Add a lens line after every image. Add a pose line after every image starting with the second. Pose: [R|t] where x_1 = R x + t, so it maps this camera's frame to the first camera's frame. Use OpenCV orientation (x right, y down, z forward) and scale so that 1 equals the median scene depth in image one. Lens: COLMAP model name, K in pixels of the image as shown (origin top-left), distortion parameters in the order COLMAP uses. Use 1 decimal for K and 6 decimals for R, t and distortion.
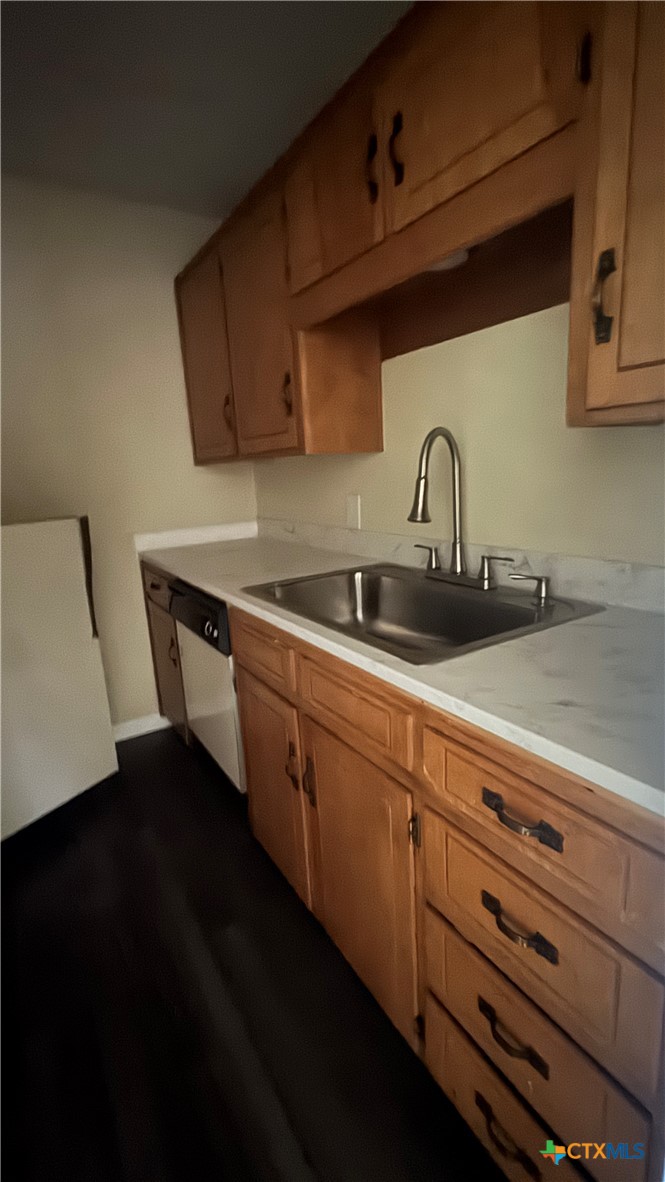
lens RADIAL K [[528.0, 0, 331.2], [0, 528.0, 588.1], [0, 0, 1]] dist [0.001113, -0.000154]
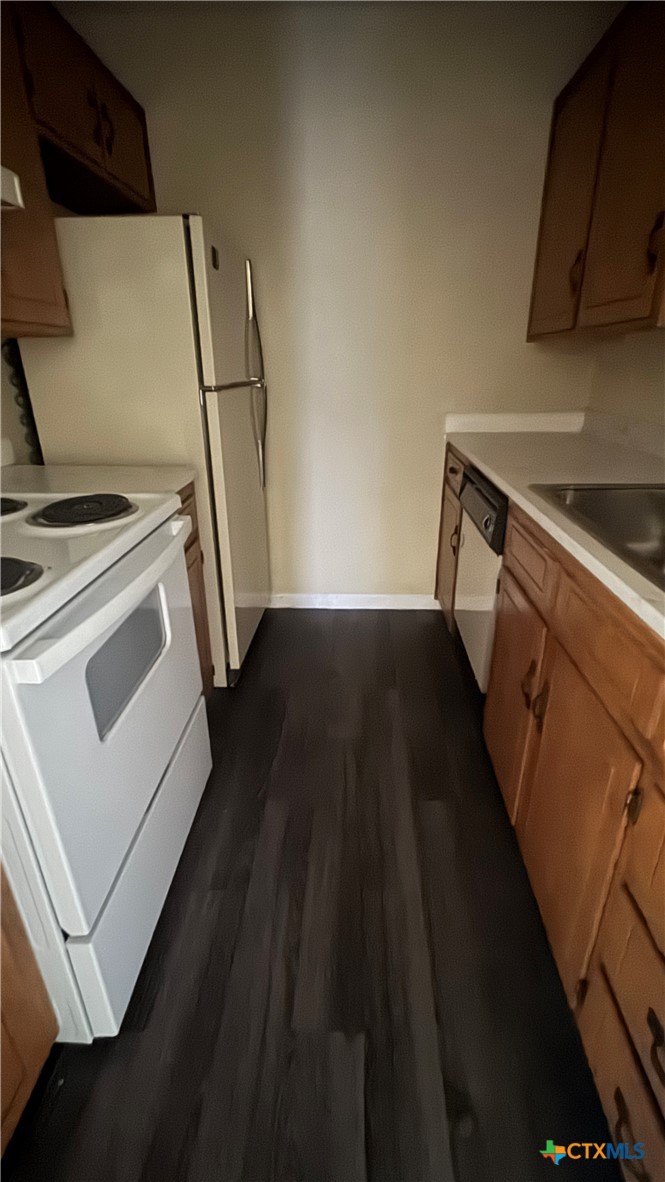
lens RADIAL K [[528.0, 0, 329.7], [0, 528.0, 588.8], [0, 0, 1]] dist [0.001113, -0.000154]
pose [[0.821223, 0.267573, -0.503982, 0.082193], [-0.160416, 0.955878, 0.246099, 0.003440], [0.547594, -0.121256, 0.827911, 0.075685]]
